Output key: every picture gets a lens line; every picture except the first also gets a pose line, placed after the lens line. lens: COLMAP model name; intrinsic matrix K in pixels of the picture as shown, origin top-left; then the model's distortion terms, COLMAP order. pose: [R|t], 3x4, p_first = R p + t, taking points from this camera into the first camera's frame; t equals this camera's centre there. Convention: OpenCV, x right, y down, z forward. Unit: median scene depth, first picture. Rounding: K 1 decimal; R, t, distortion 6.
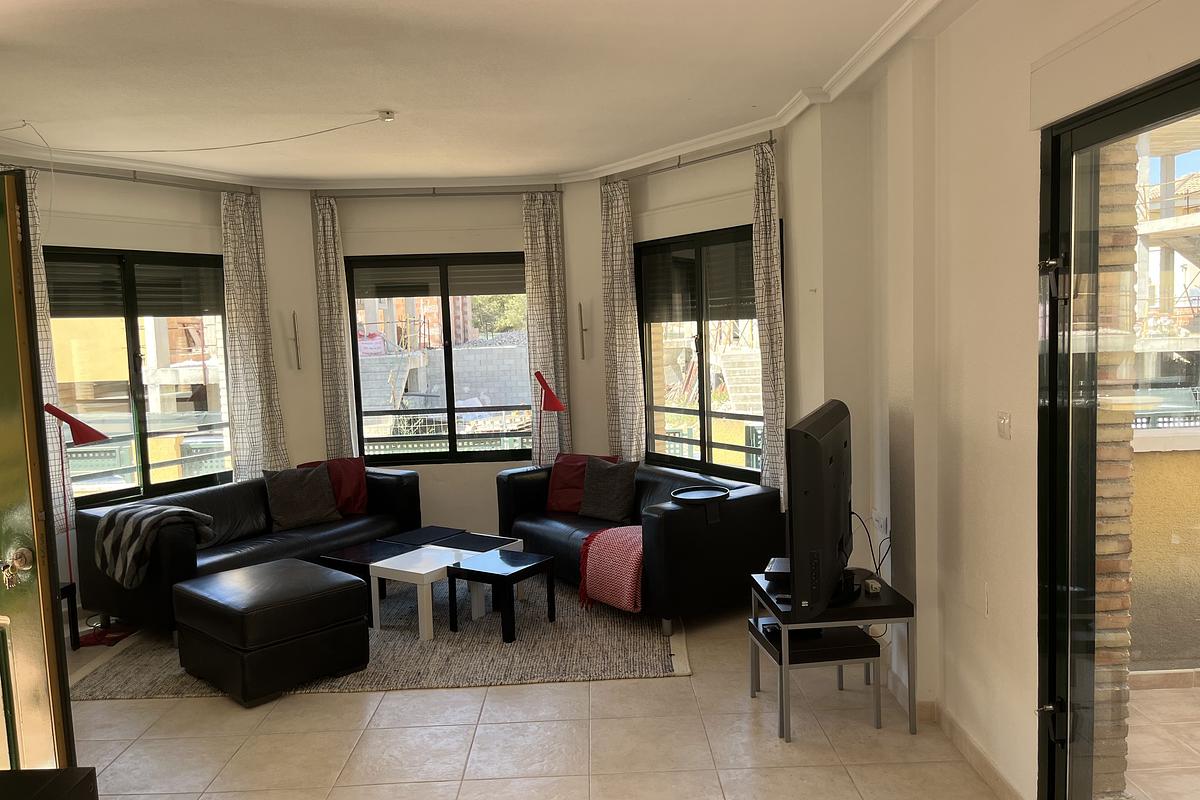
lens RADIAL K [[893.9, 0, 600.0], [0, 893.9, 400.0], [0, 0, 1]] dist [-0.007416, -0.002794]
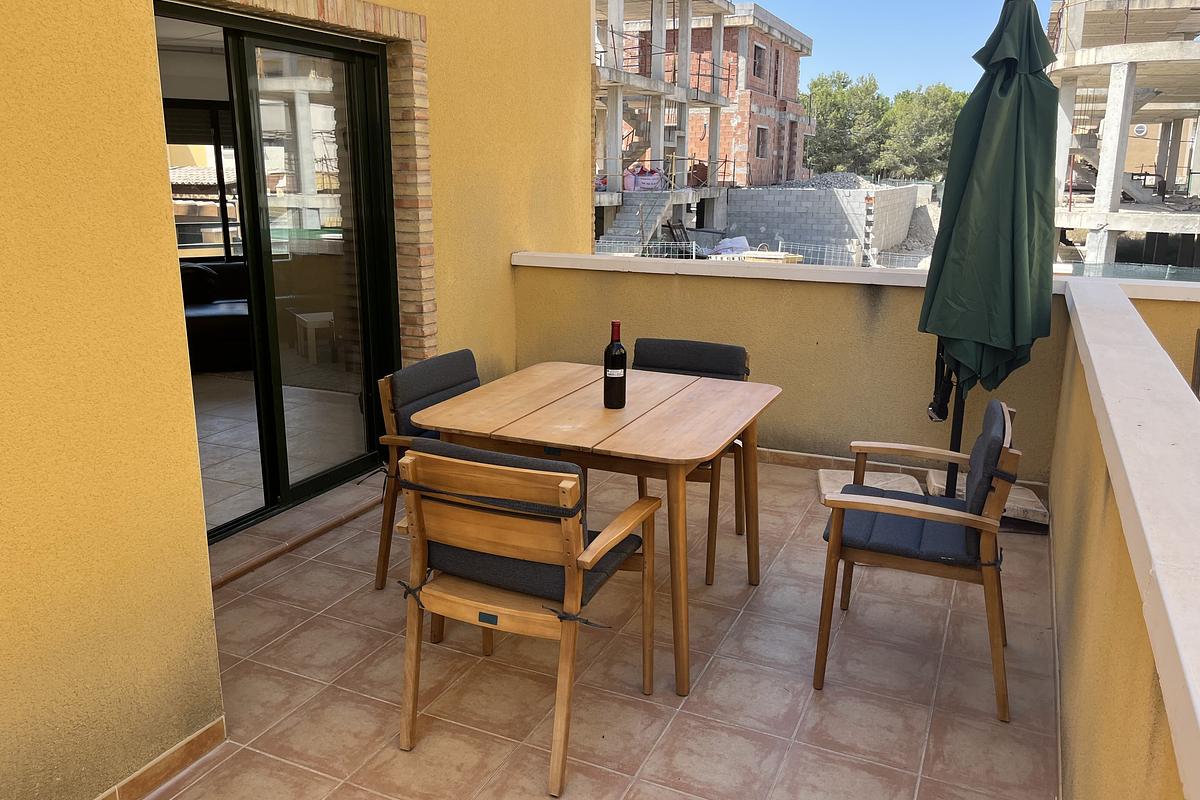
lens RADIAL K [[898.2, 0, 597.8], [0, 898.2, 369.6], [0, 0, 1]] dist [0.068774, -0.080675]
pose [[0.902639, 0.130192, -0.410235, 0.182041], [-0.071524, 0.985273, 0.155310, -0.000683], [0.424413, -0.110848, 0.898658, -0.041873]]
